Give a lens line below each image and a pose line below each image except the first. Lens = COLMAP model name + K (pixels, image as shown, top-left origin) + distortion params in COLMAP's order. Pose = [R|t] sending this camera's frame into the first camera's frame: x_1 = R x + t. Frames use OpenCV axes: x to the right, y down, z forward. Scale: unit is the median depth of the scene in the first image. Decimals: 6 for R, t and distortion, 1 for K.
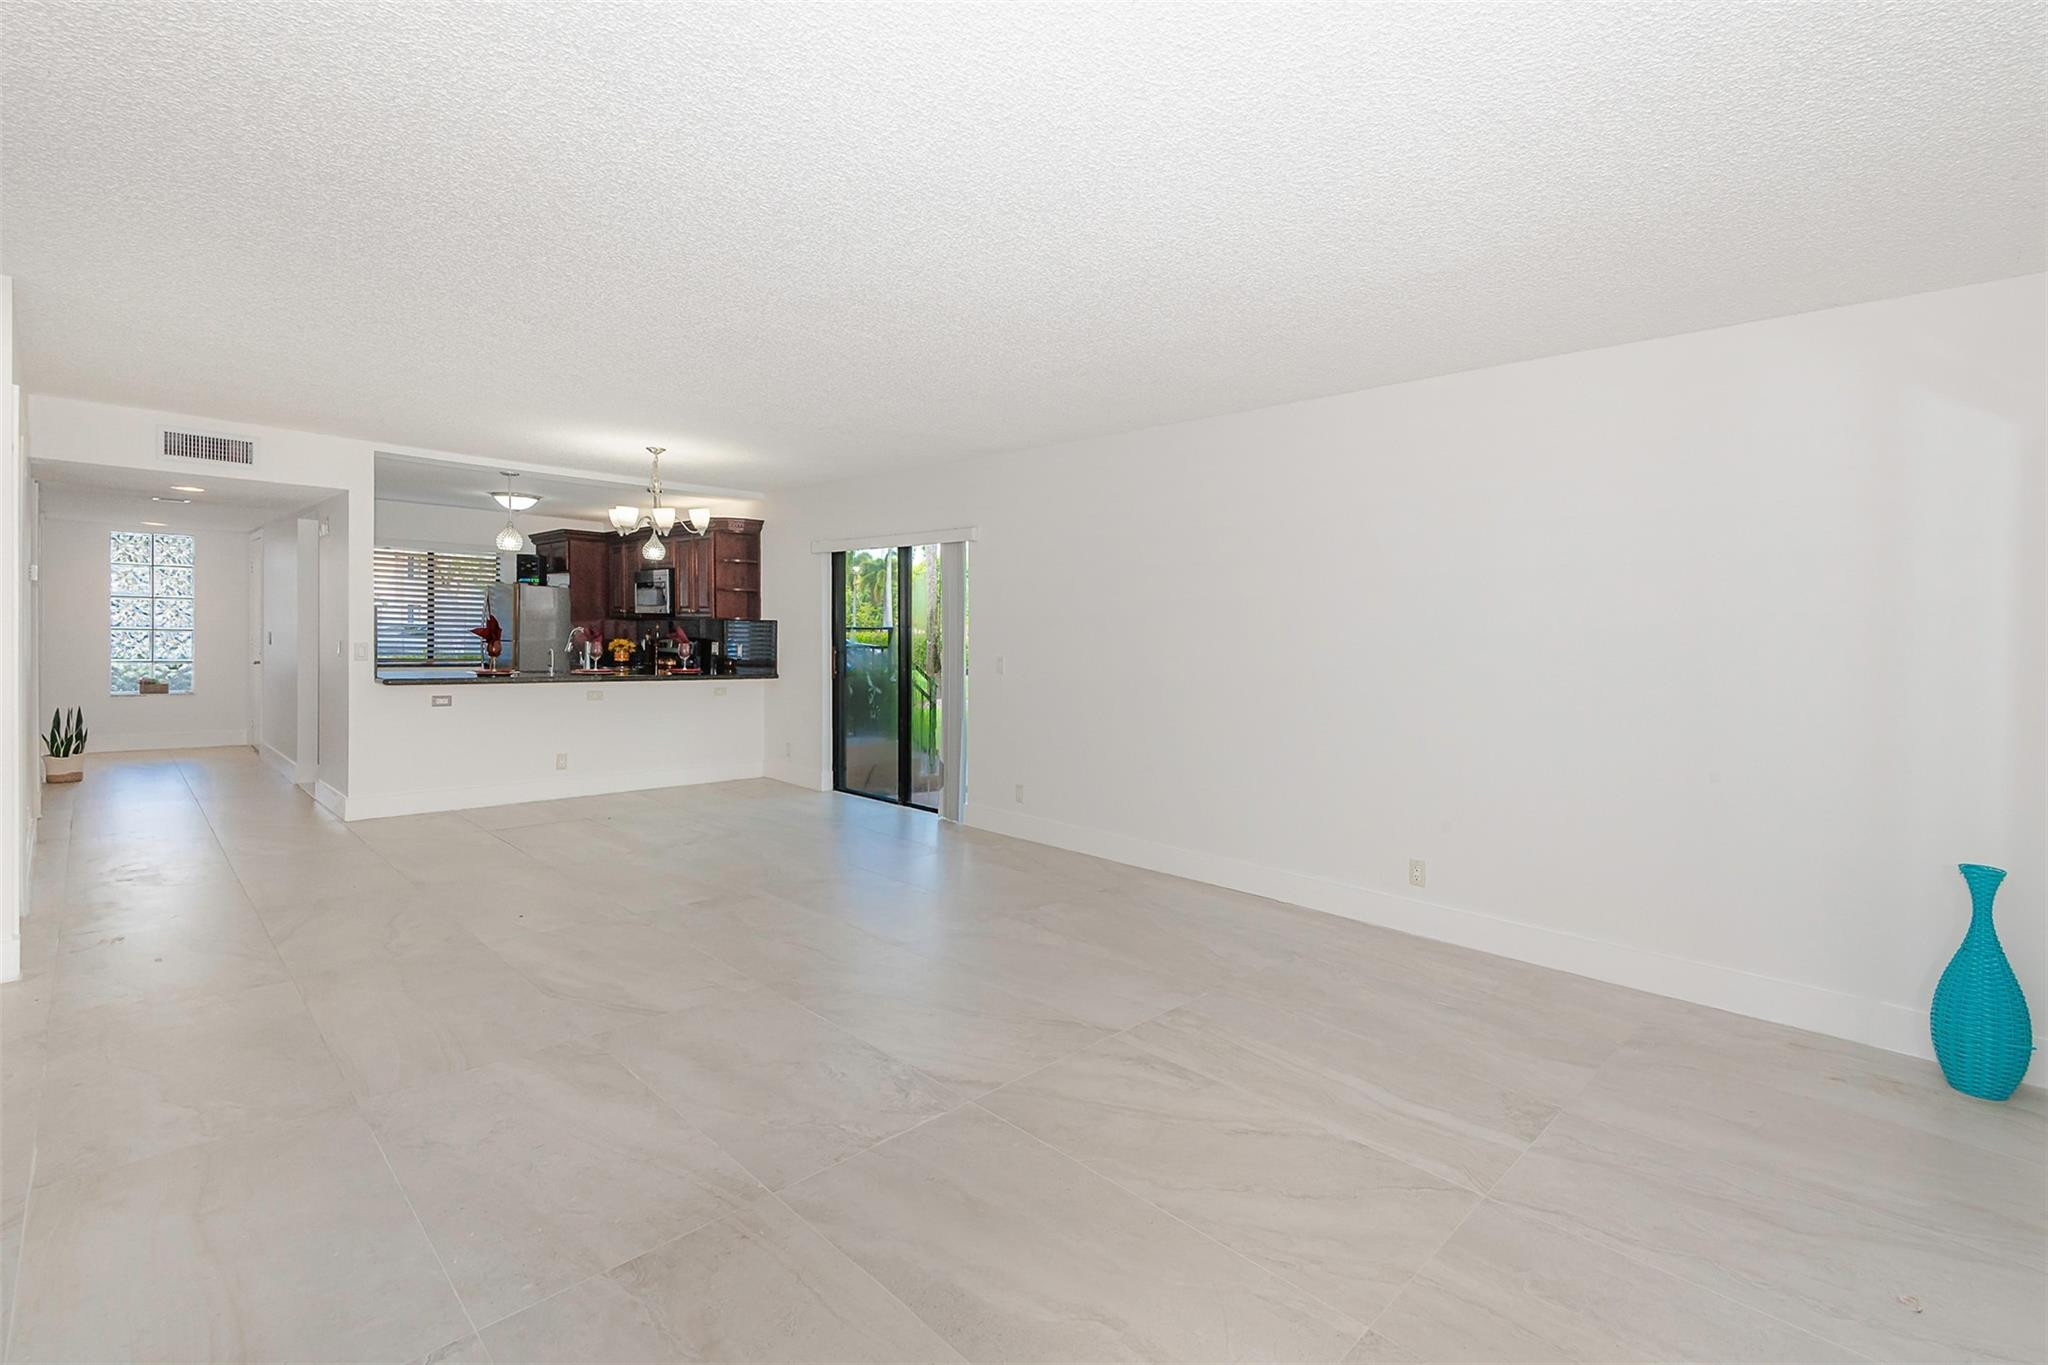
lens RADIAL K [[924.9, 0, 1011.7], [0, 924.9, 662.4], [0, 0, 1]] dist [0.019615, -0.000517]
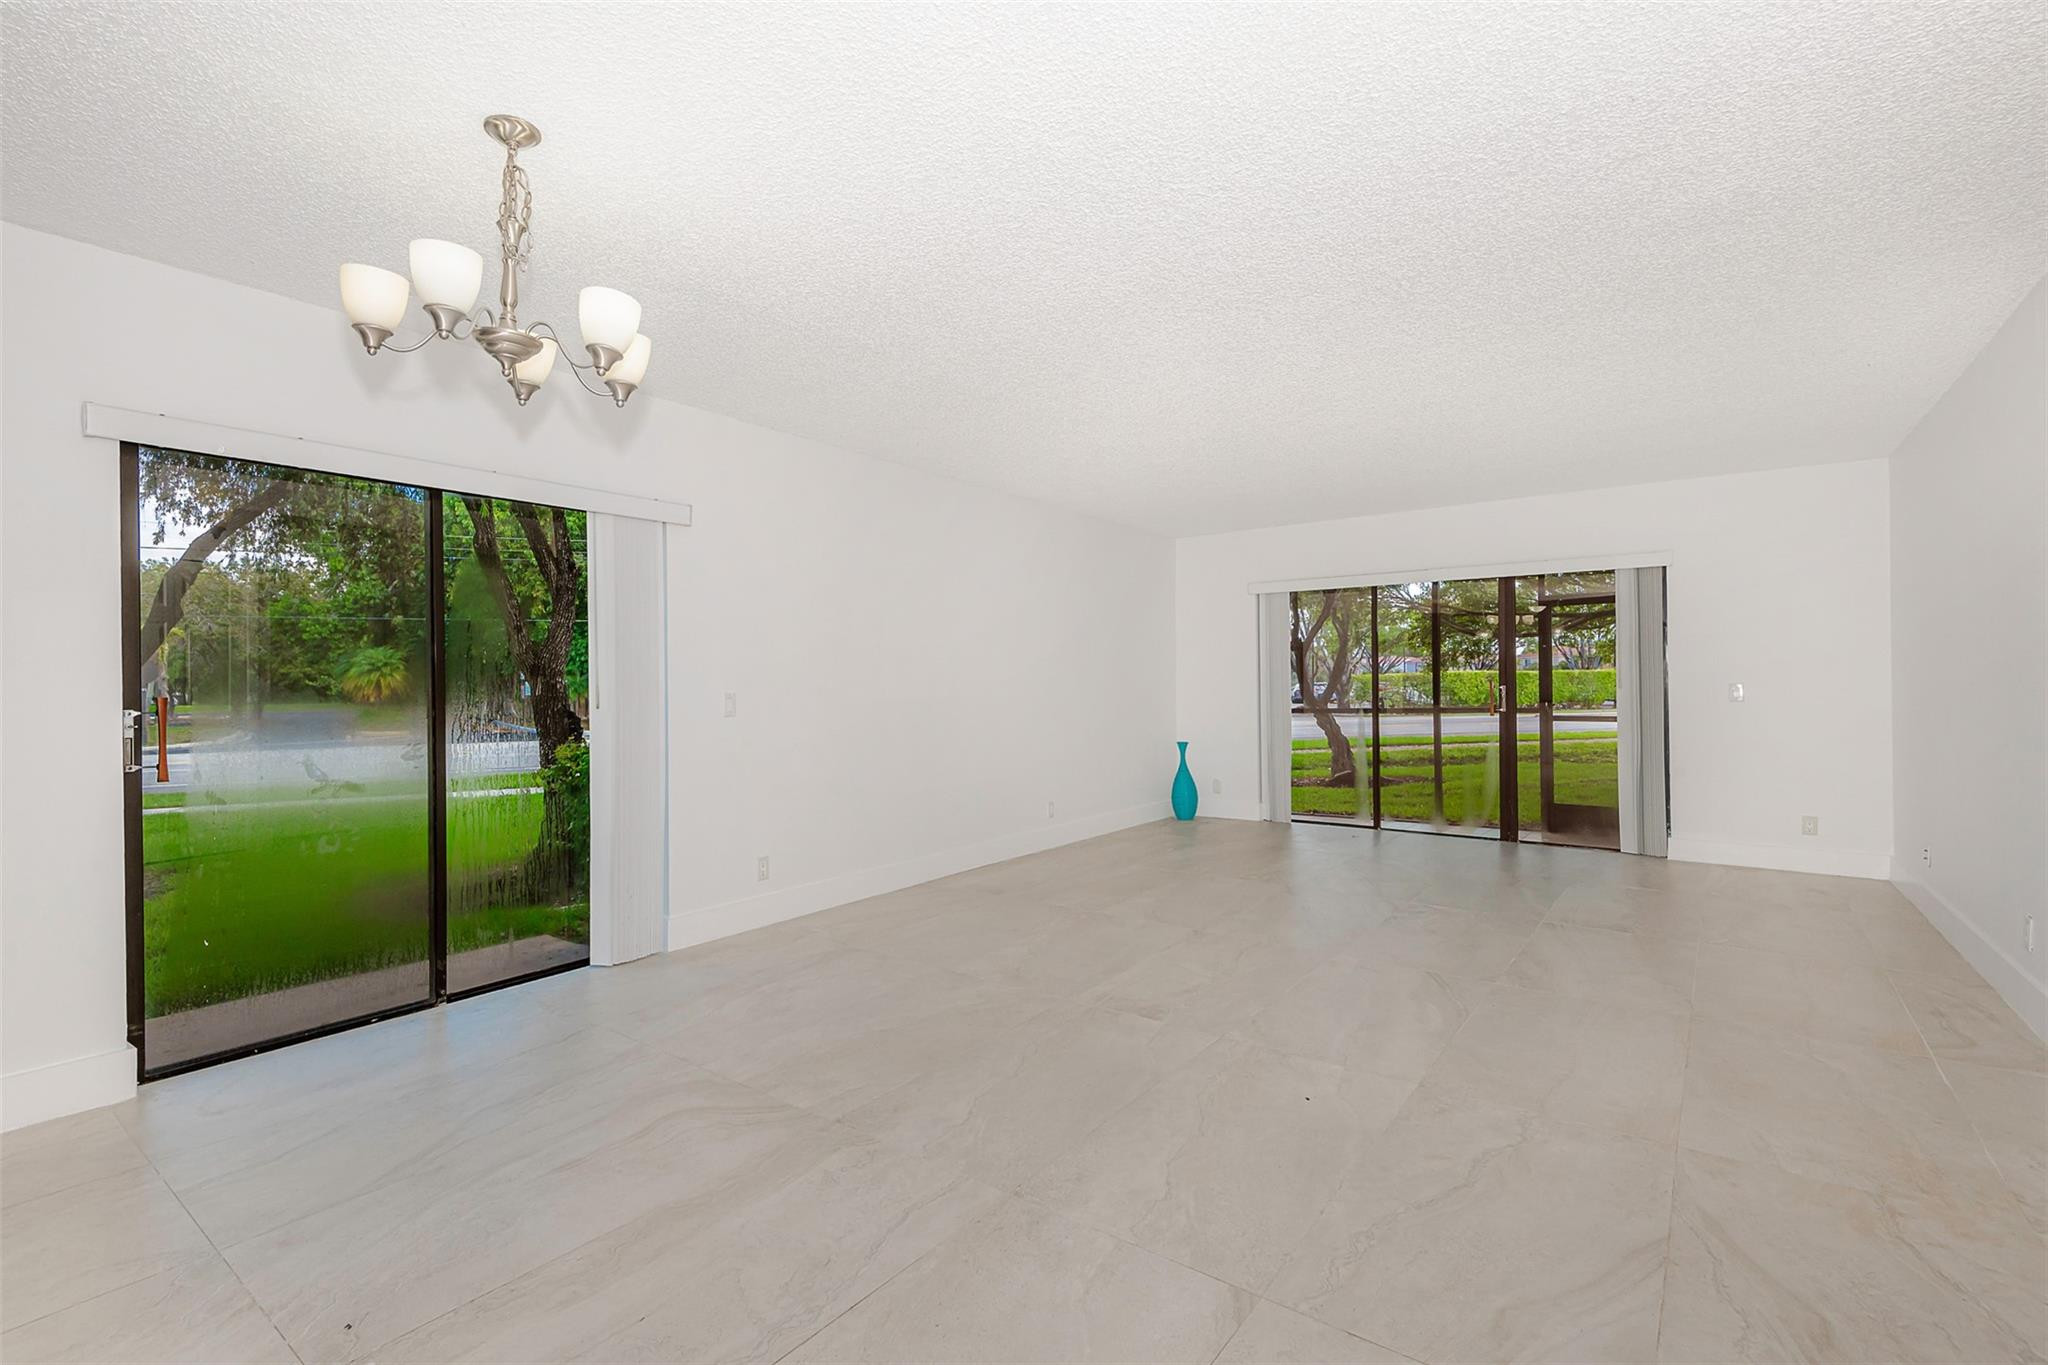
lens RADIAL K [[898.5, 0, 1024.0], [0, 898.5, 682.5], [0, 0, 1]] dist [0.019262, -0.000188]
pose [[-0.135832, -0.021366, 0.990502, -1.591367], [0.037468, 0.998941, 0.026686, -0.052278], [-0.990023, 0.040737, -0.134887, 1.814294]]
